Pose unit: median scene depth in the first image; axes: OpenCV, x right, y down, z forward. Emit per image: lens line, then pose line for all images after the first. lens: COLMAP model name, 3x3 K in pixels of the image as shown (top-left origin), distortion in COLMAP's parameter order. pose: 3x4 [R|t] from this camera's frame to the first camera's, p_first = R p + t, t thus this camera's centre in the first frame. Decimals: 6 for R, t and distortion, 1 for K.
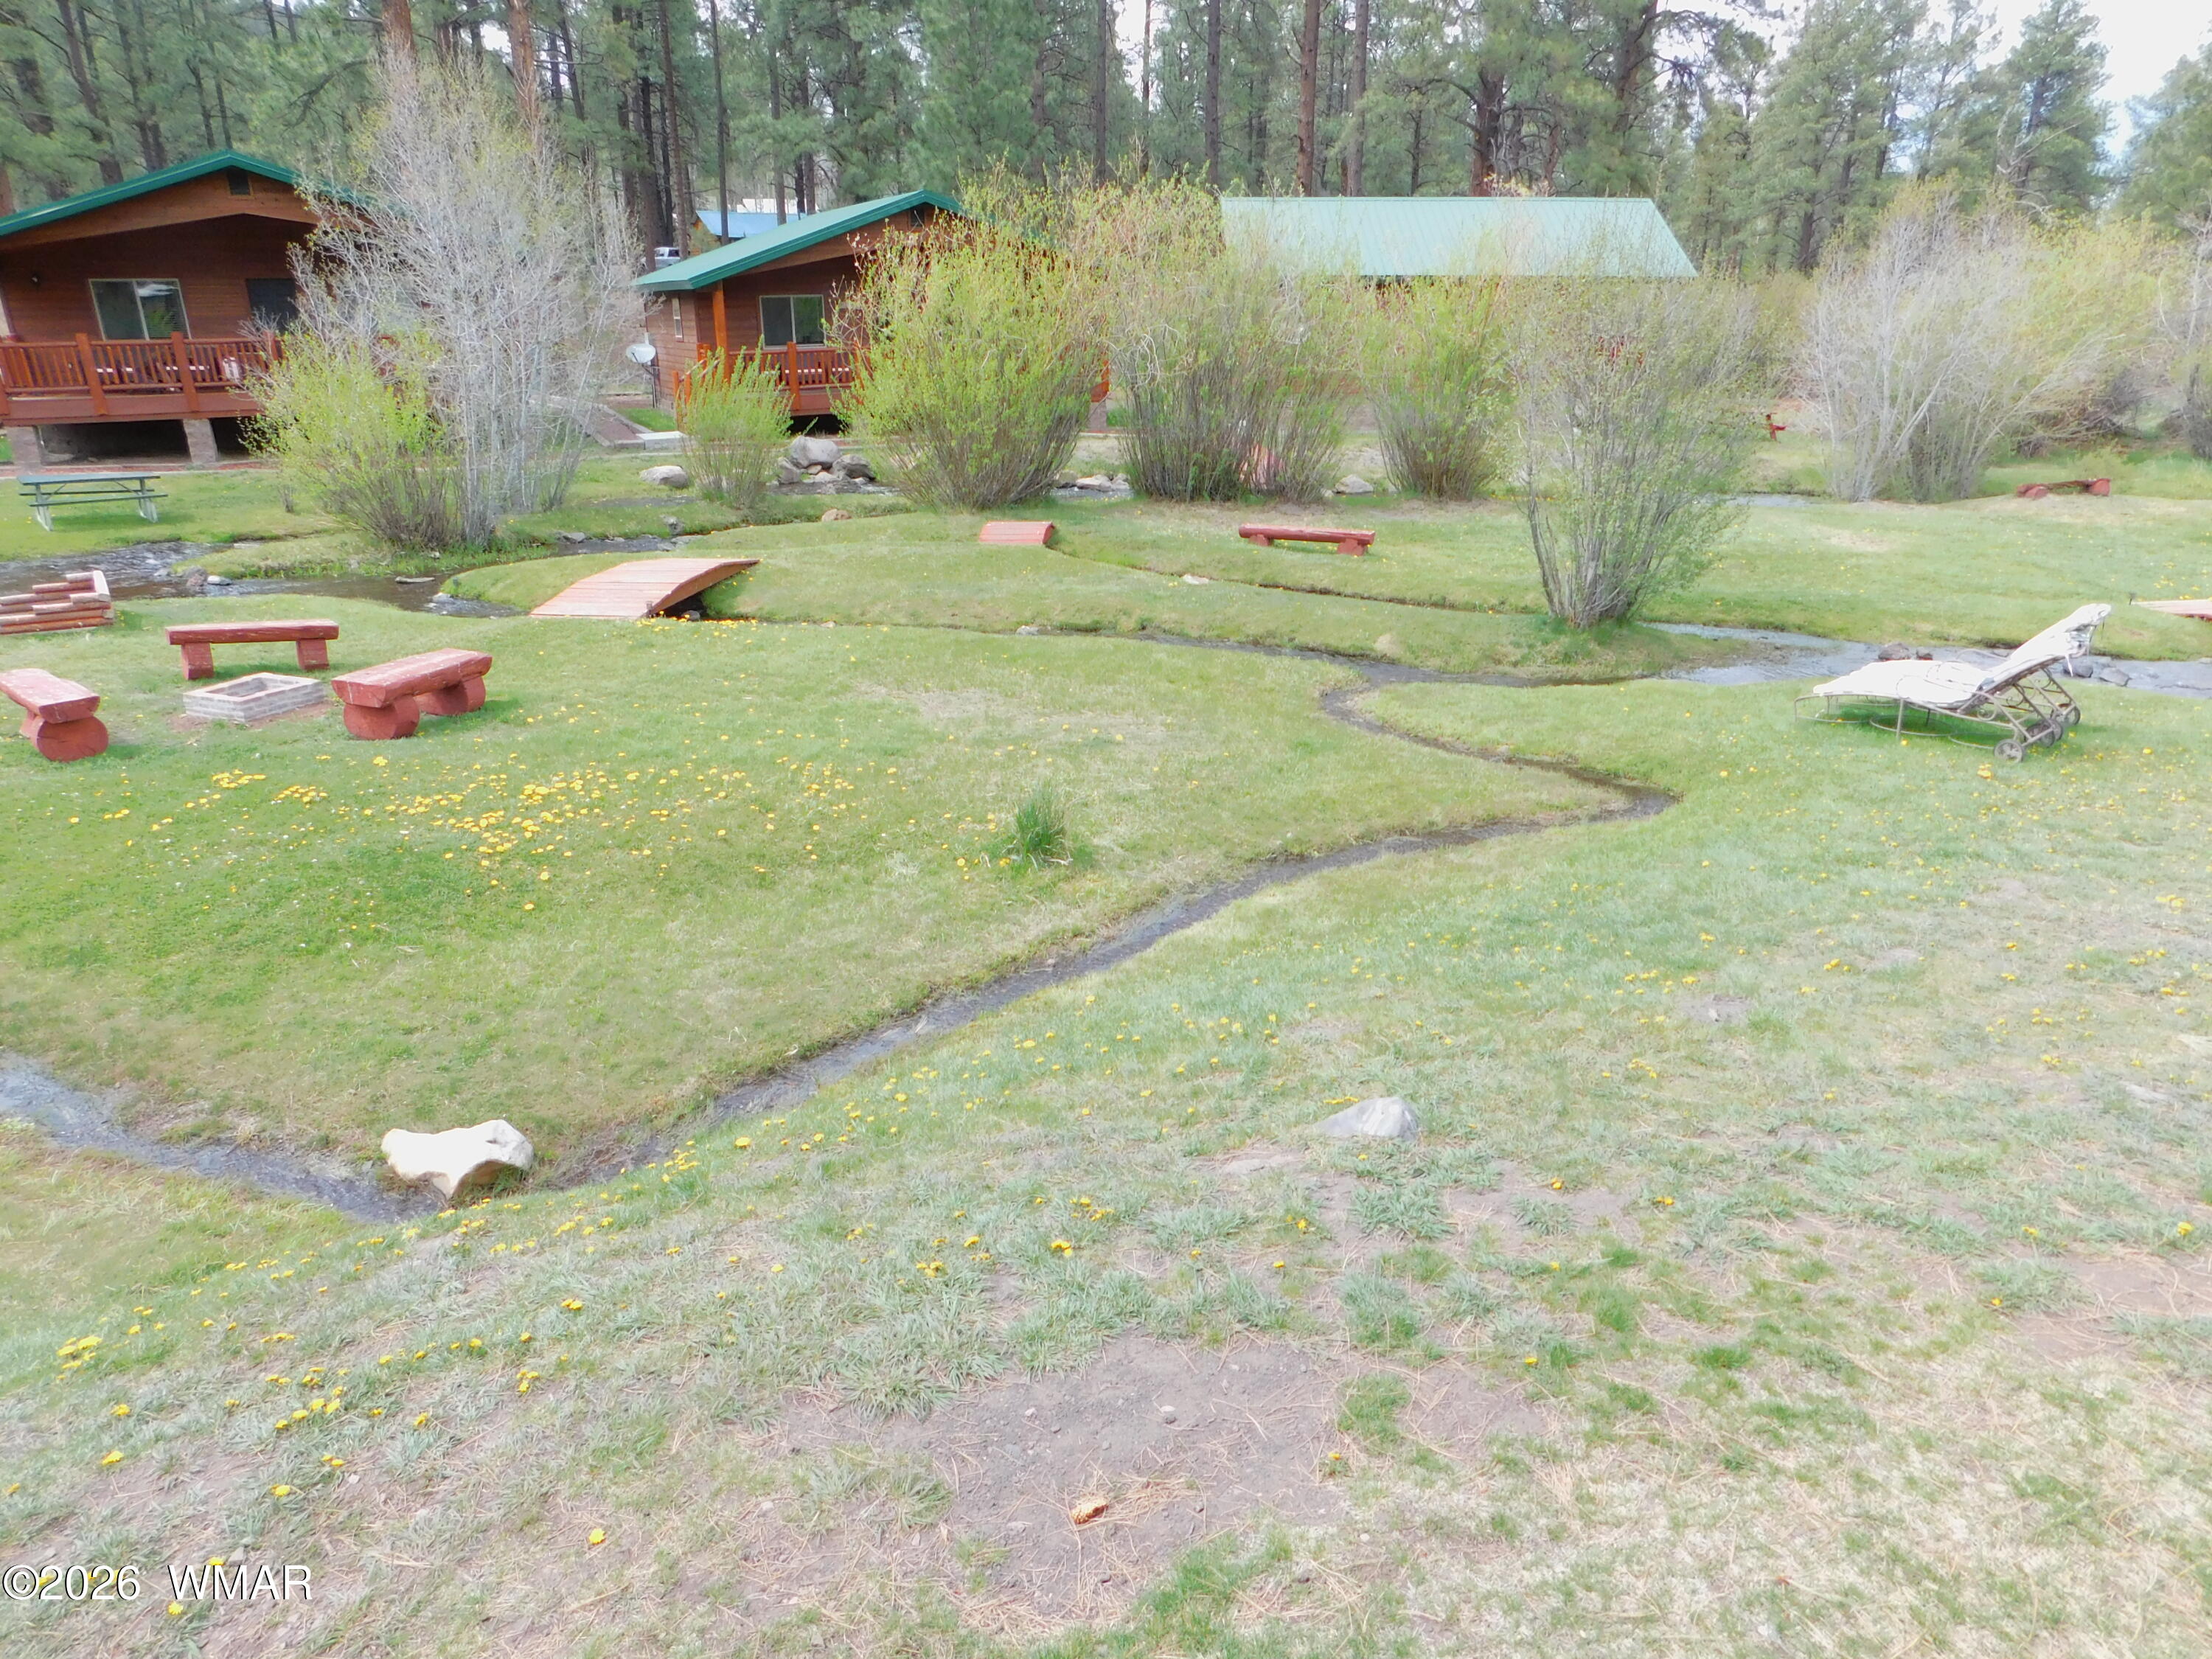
lens RADIAL K [[1470.2, 0, 1127.4], [0, 1470.2, 836.4], [0, 0, 1]] dist [-0.072525, 0.061995]
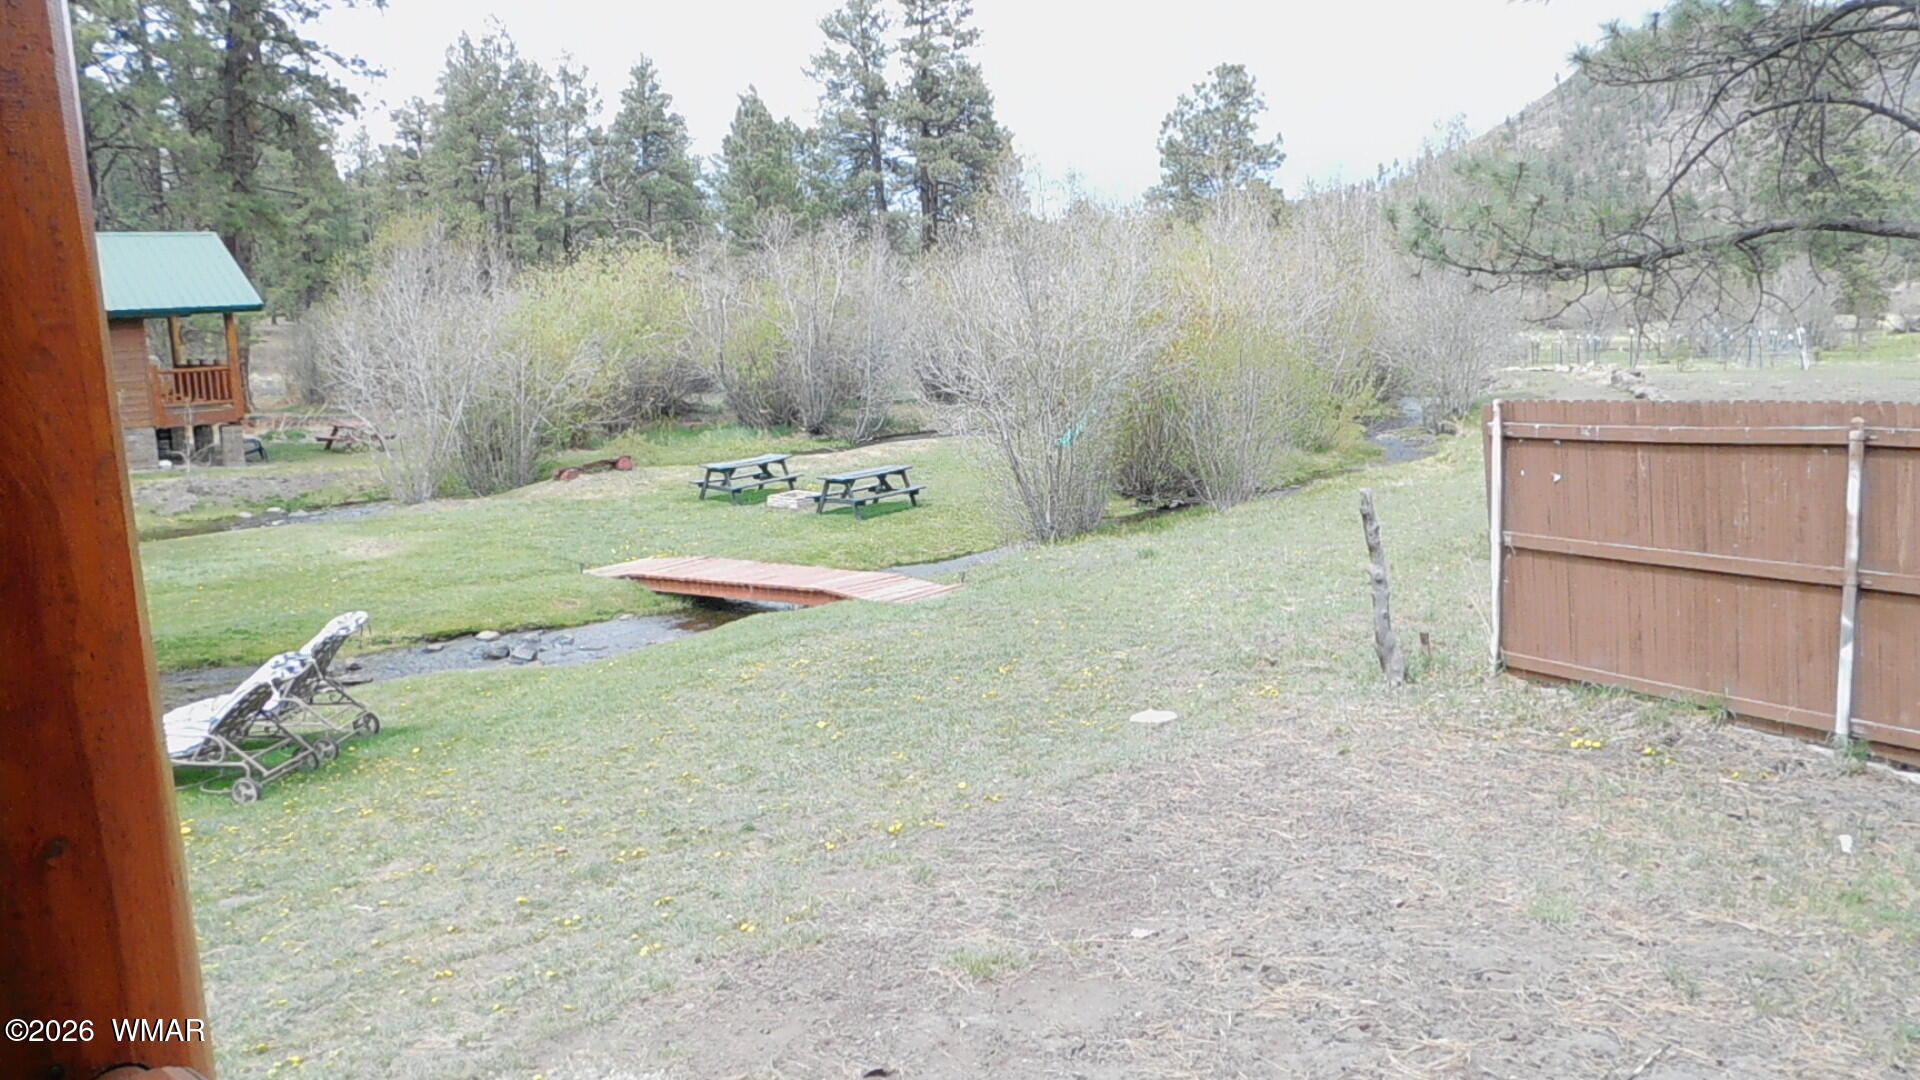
lens RADIAL K [[1418.4, 0, 975.5], [0, 1418.4, 508.9], [0, 0, 1]] dist [-0.067513, 0.012539]
pose [[0.756677, -0.126956, 0.641344, 0.405716], [0.263320, 0.957062, -0.121220, -0.000209], [-0.598416, 0.260602, 0.757617, -0.003708]]
